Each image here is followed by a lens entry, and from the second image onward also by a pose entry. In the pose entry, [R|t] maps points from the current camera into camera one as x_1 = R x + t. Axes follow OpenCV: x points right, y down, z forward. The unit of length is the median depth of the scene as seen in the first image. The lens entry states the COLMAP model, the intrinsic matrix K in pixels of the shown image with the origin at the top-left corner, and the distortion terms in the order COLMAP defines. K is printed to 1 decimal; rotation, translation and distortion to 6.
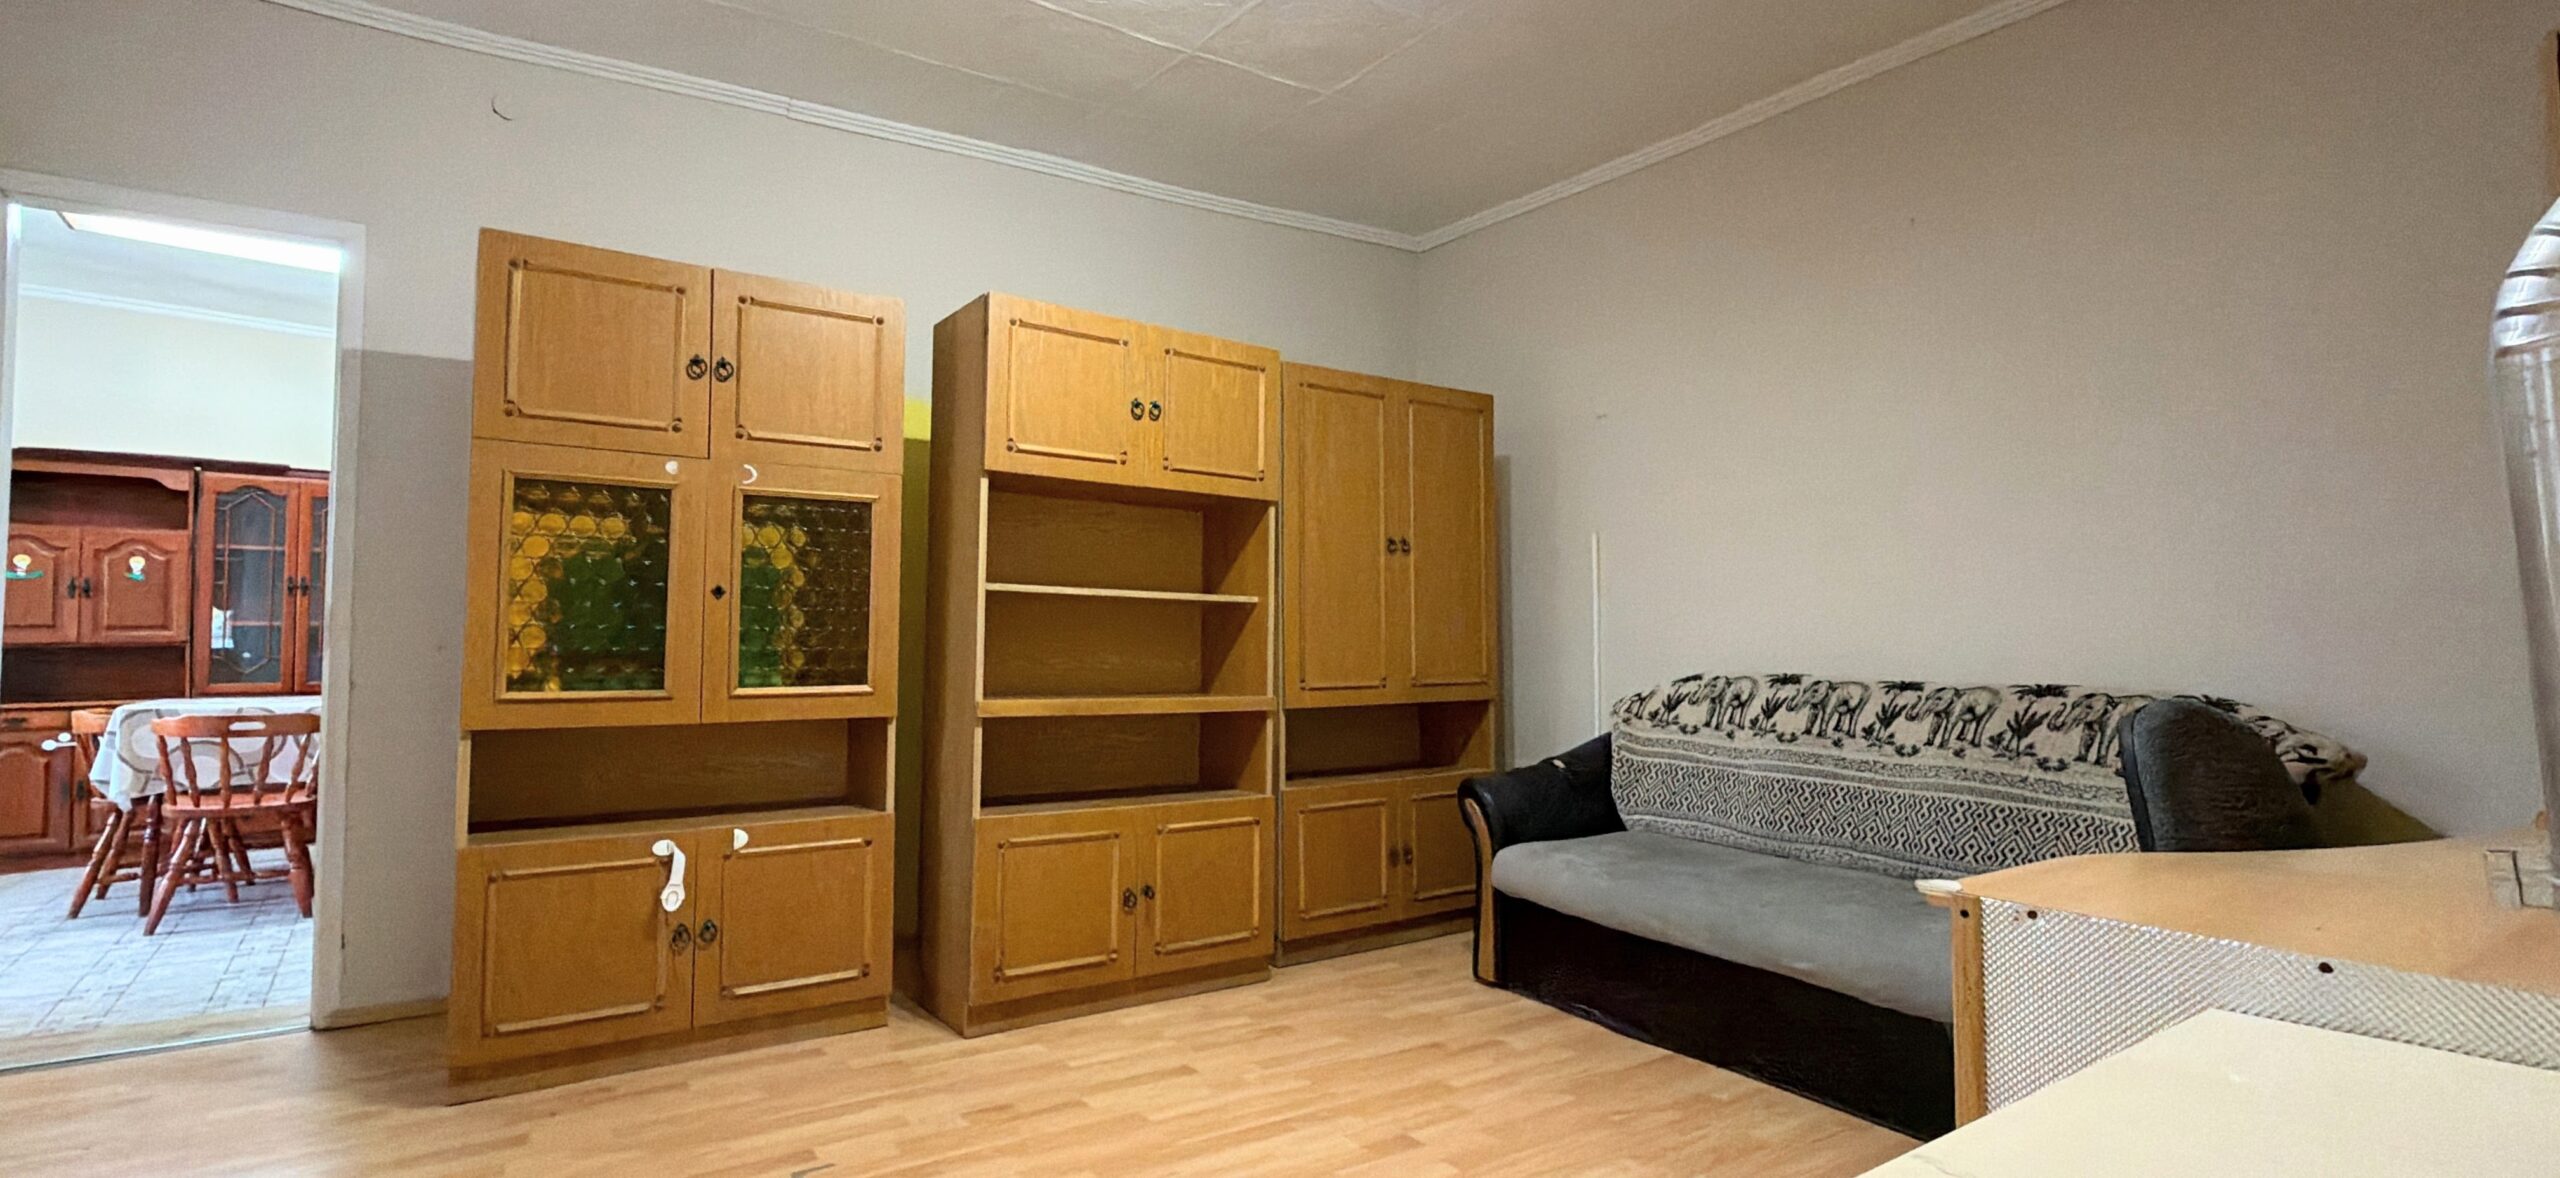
lens RADIAL K [[1198.9, 0, 1280.0], [0, 1198.9, 589.0], [0, 0, 1]] dist [0.000892, 0.000140]
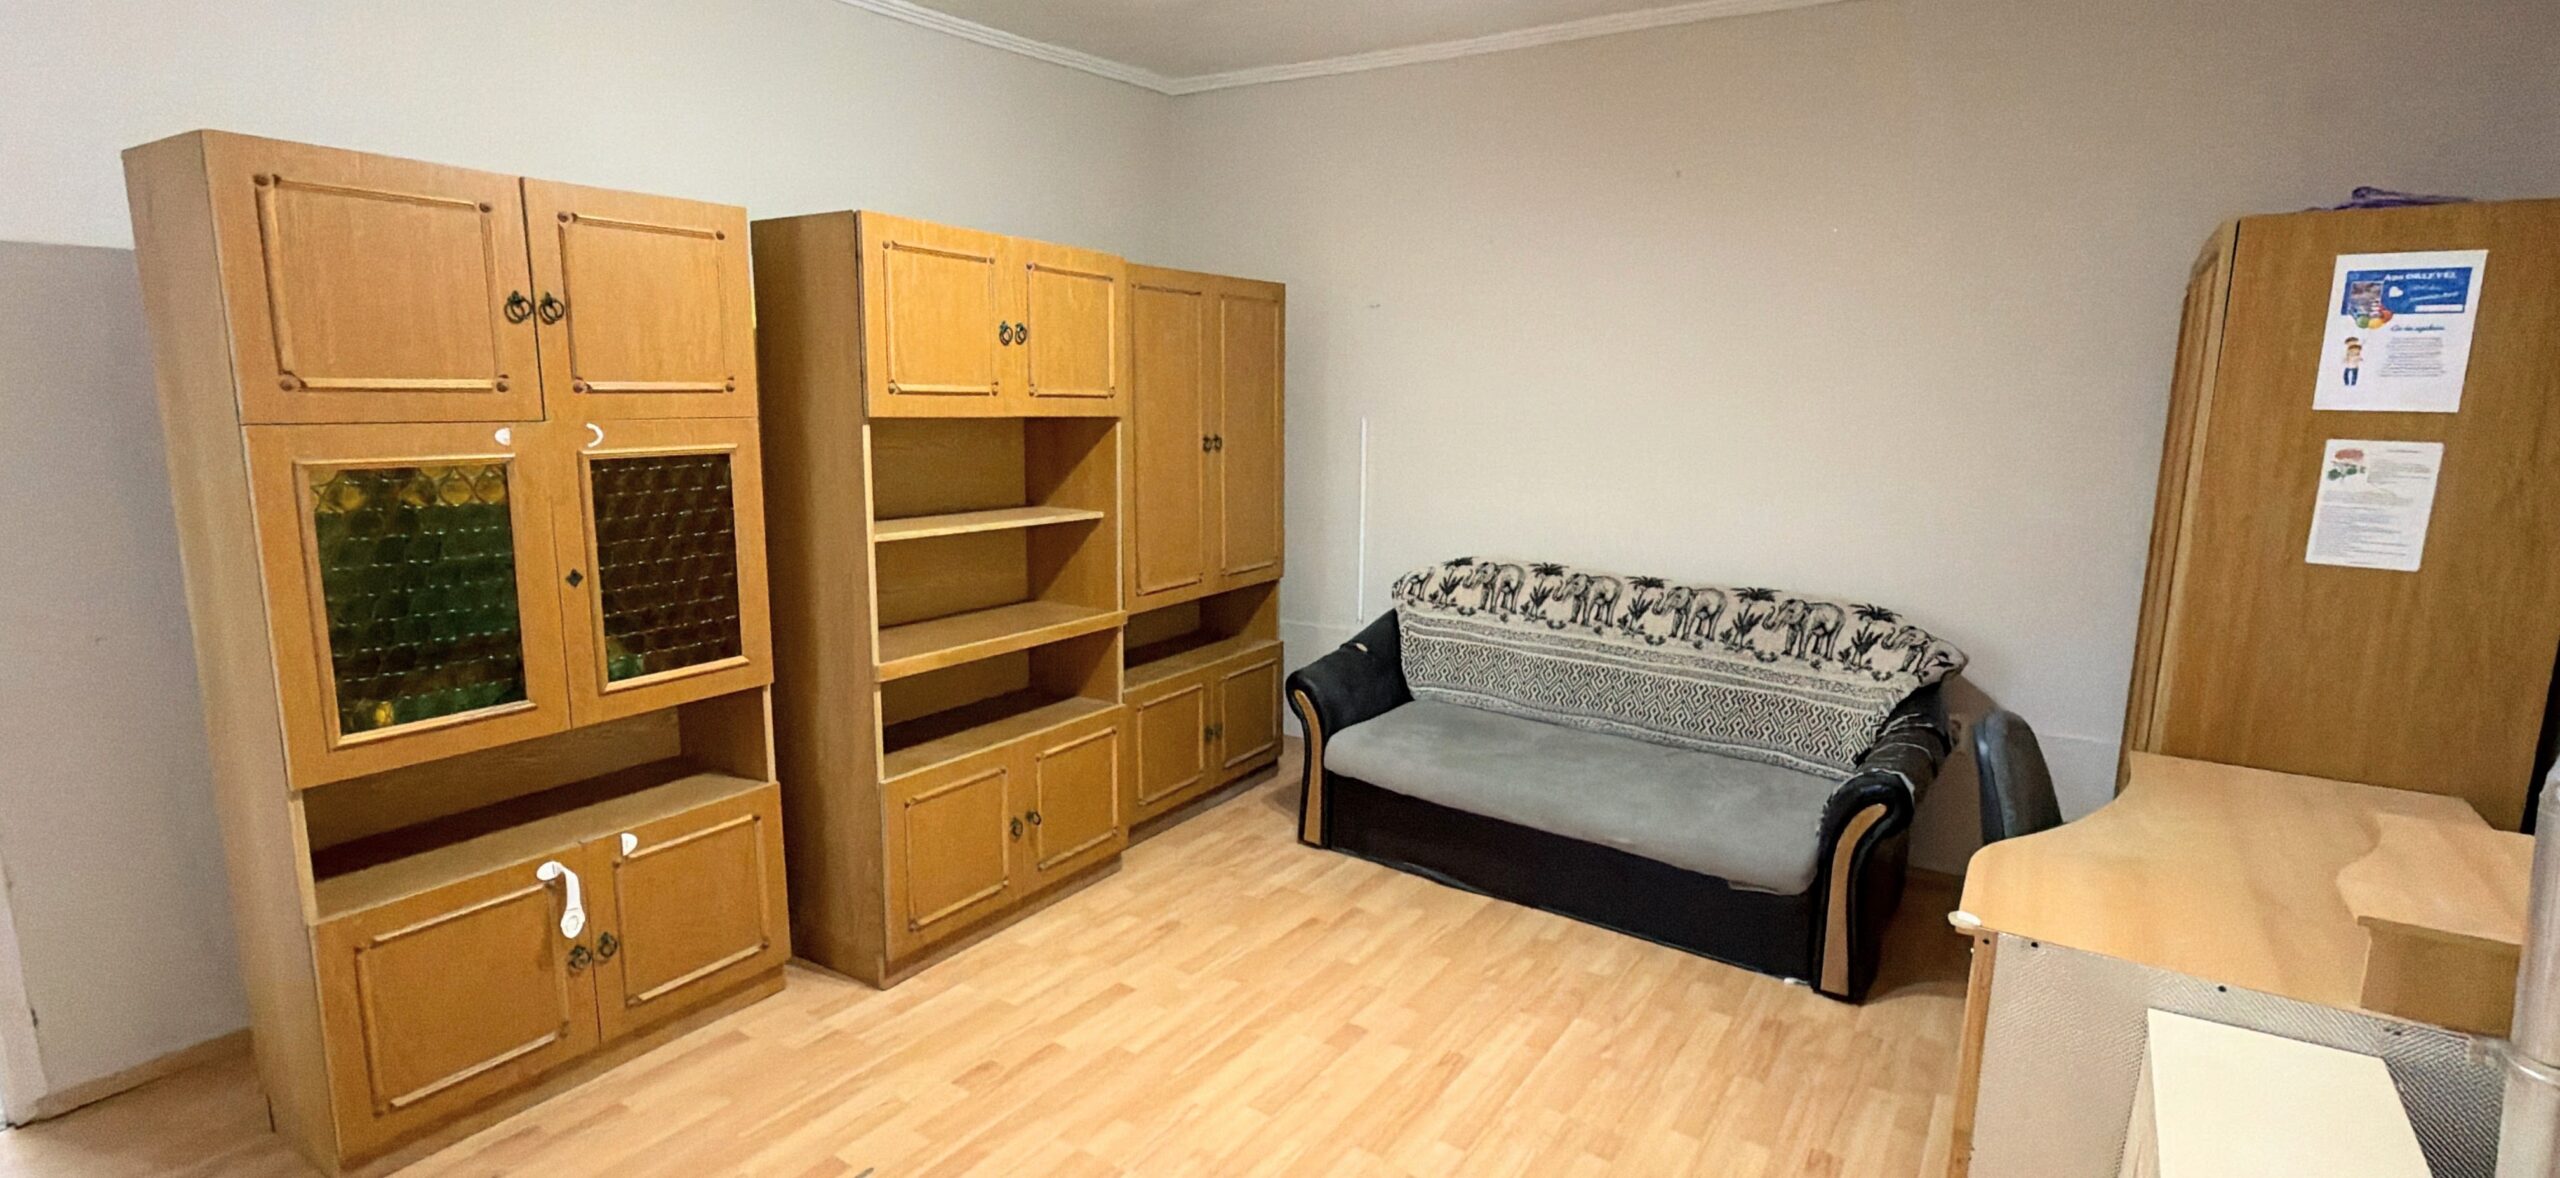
lens RADIAL K [[1206.7, 0, 1280.0], [0, 1206.7, 589.0], [0, 0, 1]] dist [-0.000065, -0.000080]
pose [[0.923221, -0.057752, 0.379905, -0.307205], [-0.030327, 0.974608, 0.221856, -0.181242], [-0.383071, -0.216344, 0.898027, 0.032977]]
